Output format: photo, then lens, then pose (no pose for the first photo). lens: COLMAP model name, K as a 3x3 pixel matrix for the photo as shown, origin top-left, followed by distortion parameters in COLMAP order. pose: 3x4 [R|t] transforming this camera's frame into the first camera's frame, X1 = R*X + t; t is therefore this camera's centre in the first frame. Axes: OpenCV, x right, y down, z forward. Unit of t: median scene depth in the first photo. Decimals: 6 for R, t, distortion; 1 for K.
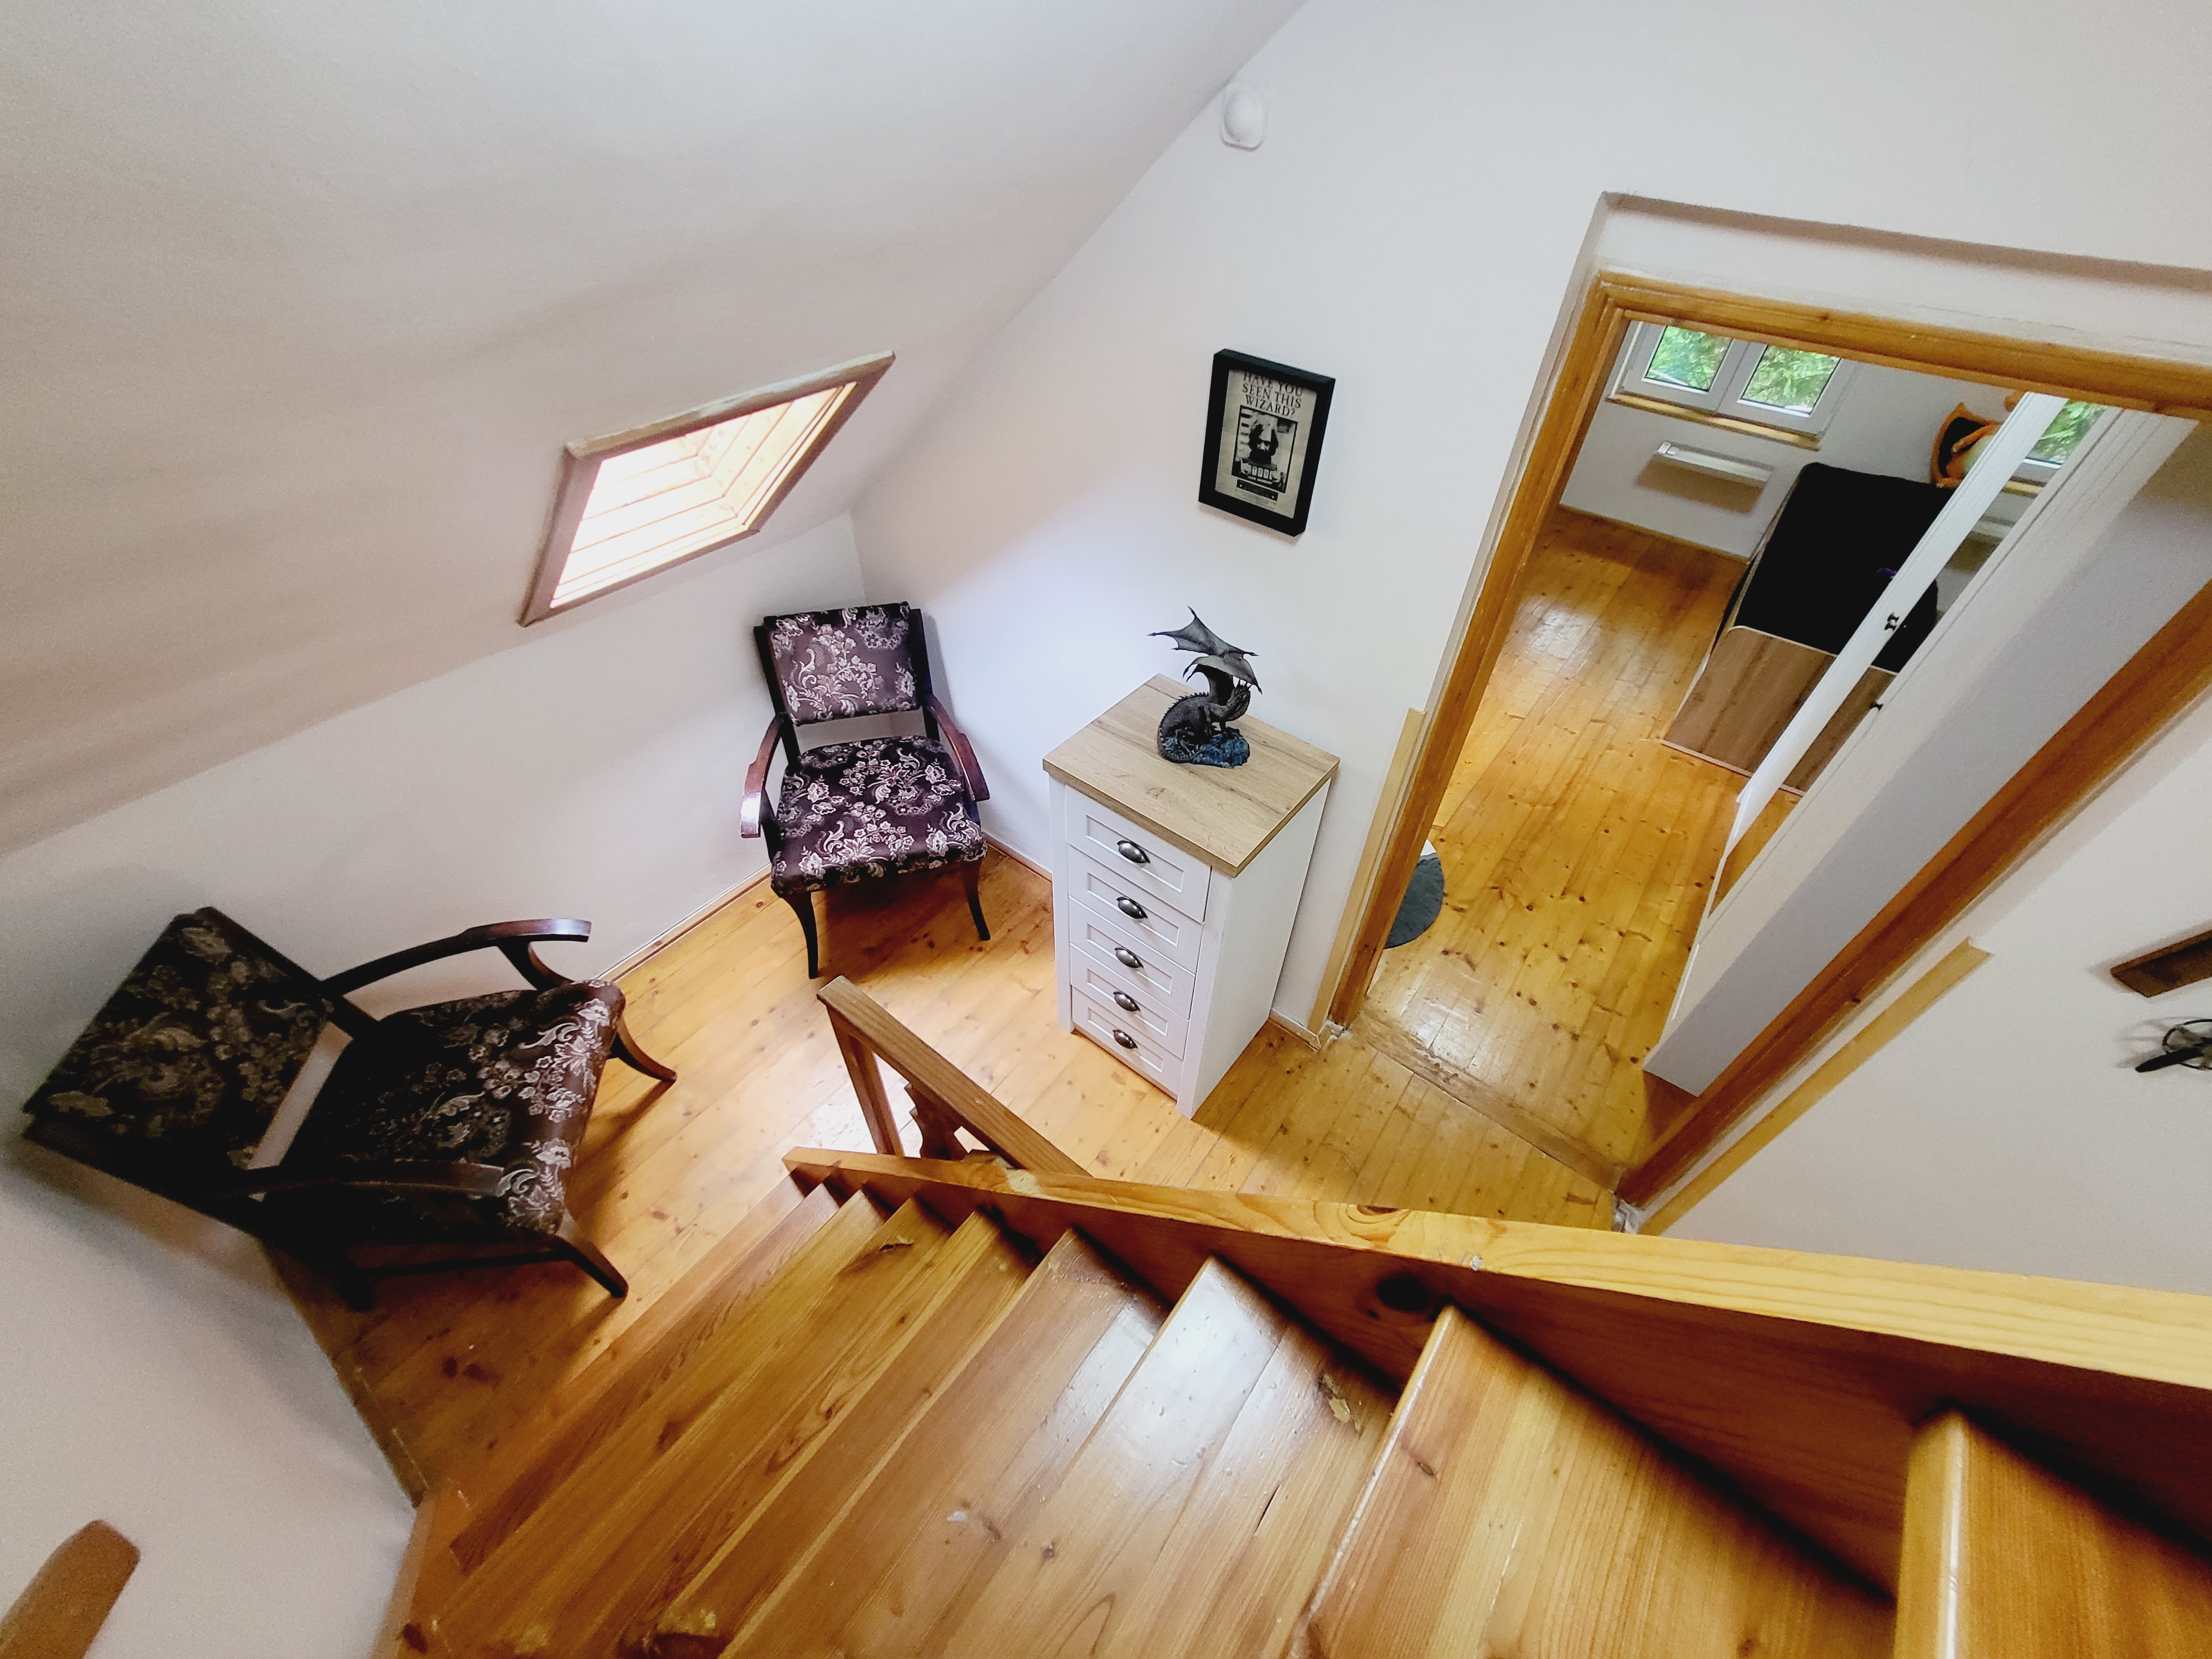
lens RADIAL K [[875.9, 0, 1119.5], [0, 875.9, 816.9], [0, 0, 1]] dist [-0.001053, -0.000949]
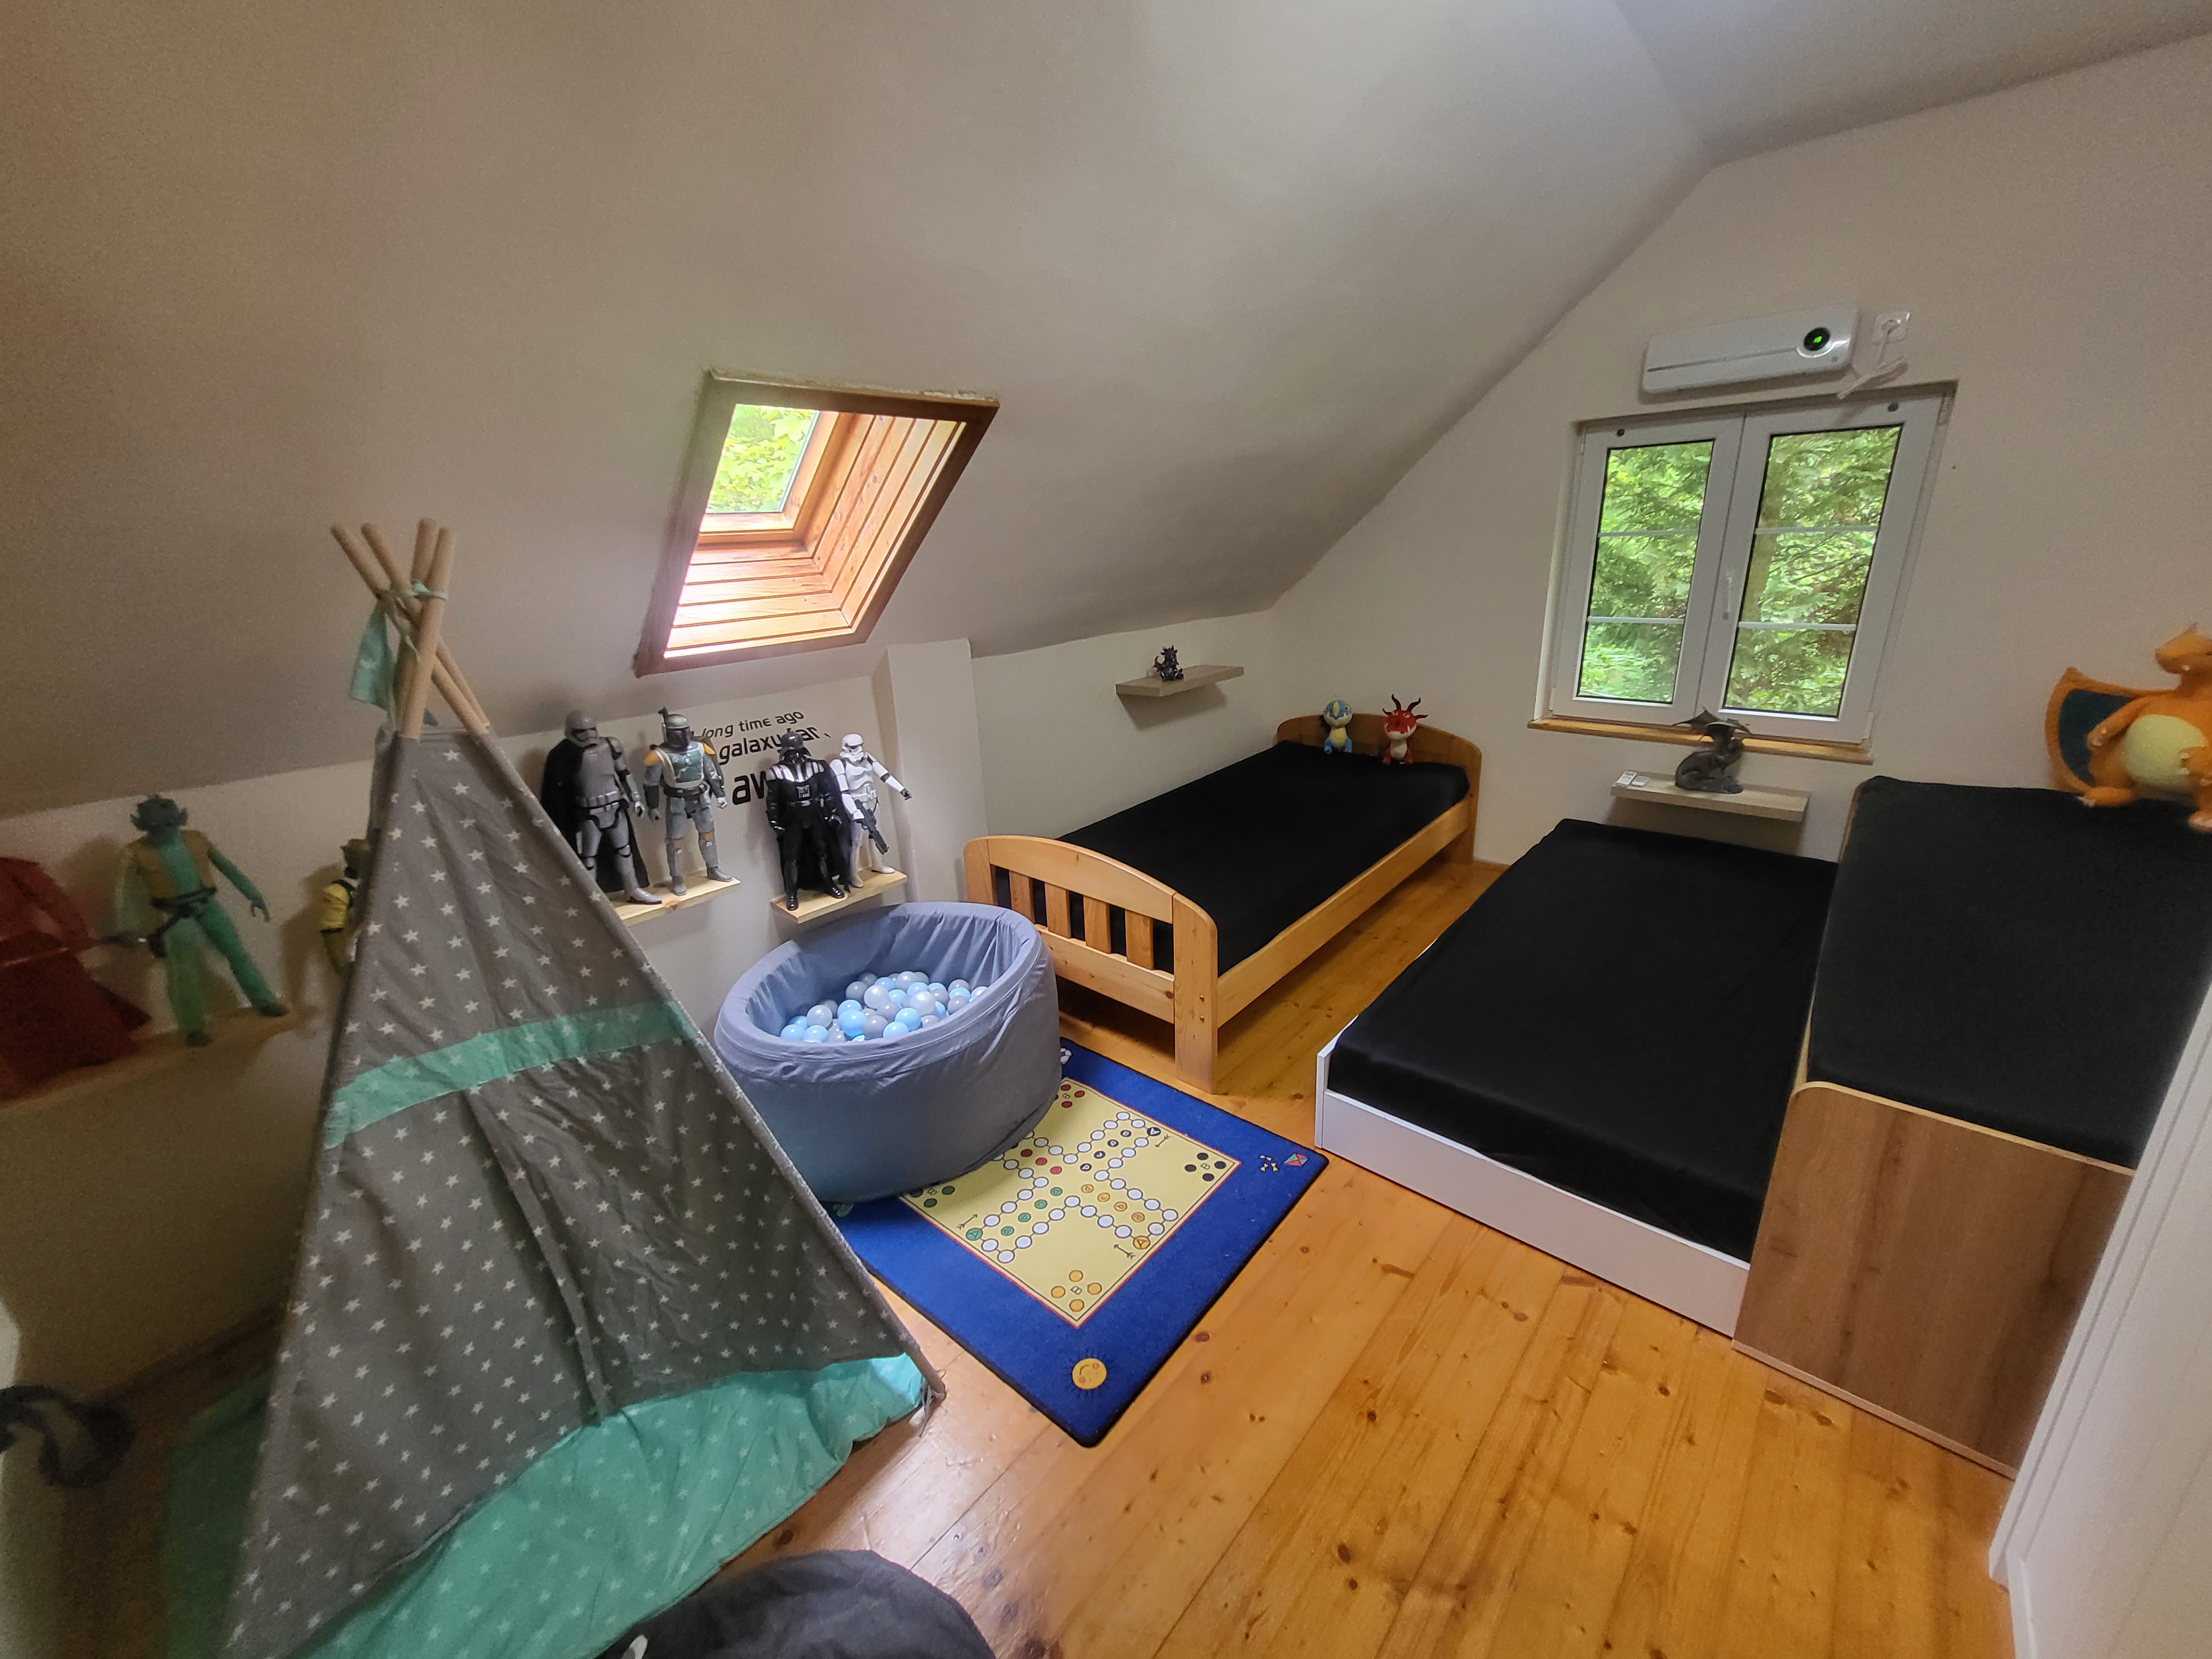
lens RADIAL K [[875.9, 0, 1119.5], [0, 875.9, 816.9], [0, 0, 1]] dist [-0.001053, -0.000949]
pose [[0.994840, -0.057528, -0.083570, 0.388688], [0.015136, 0.898641, -0.438423, -0.140859], [0.100321, 0.434896, 0.894875, 0.498514]]
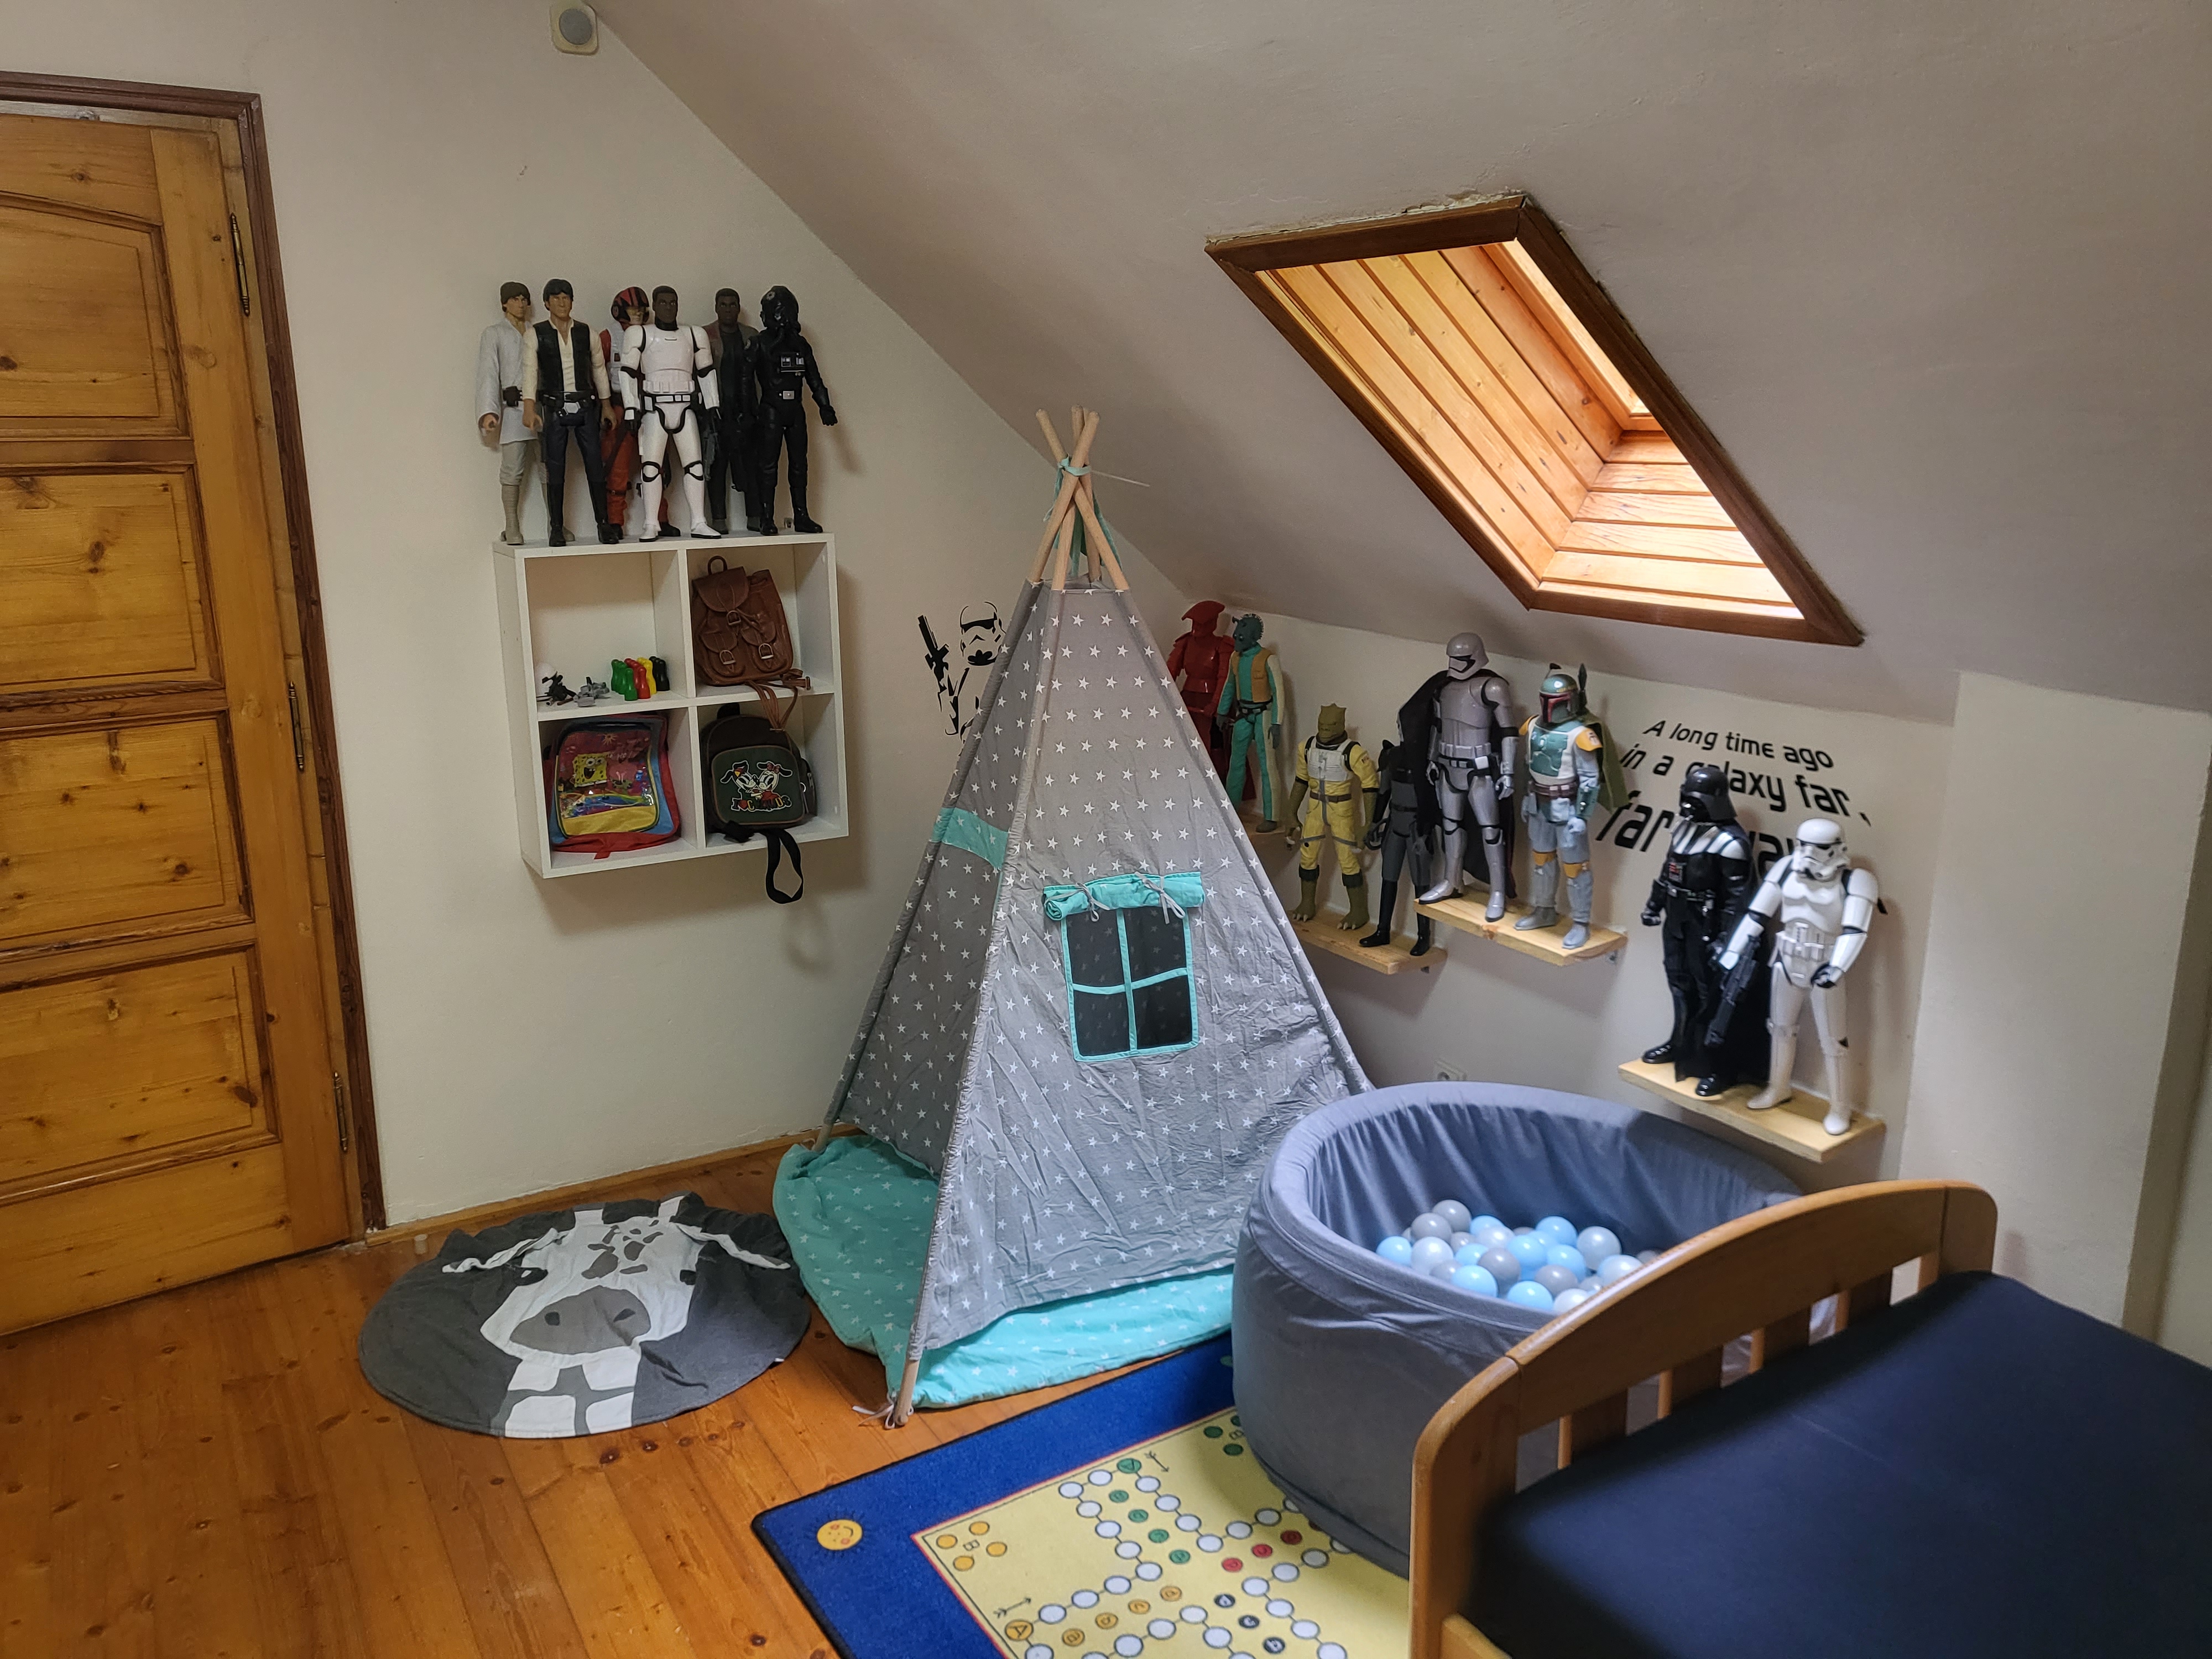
lens RADIAL K [[1717.9, 0, 1106.0], [0, 1717.9, 829.5], [0, 0, 1]] dist [0.001136, -0.000362]
pose [[-0.374649, 0.178970, -0.909730, 0.851662], [-0.650522, 0.648407, 0.395461, -0.603374], [0.660651, 0.739958, -0.126502, 0.989801]]
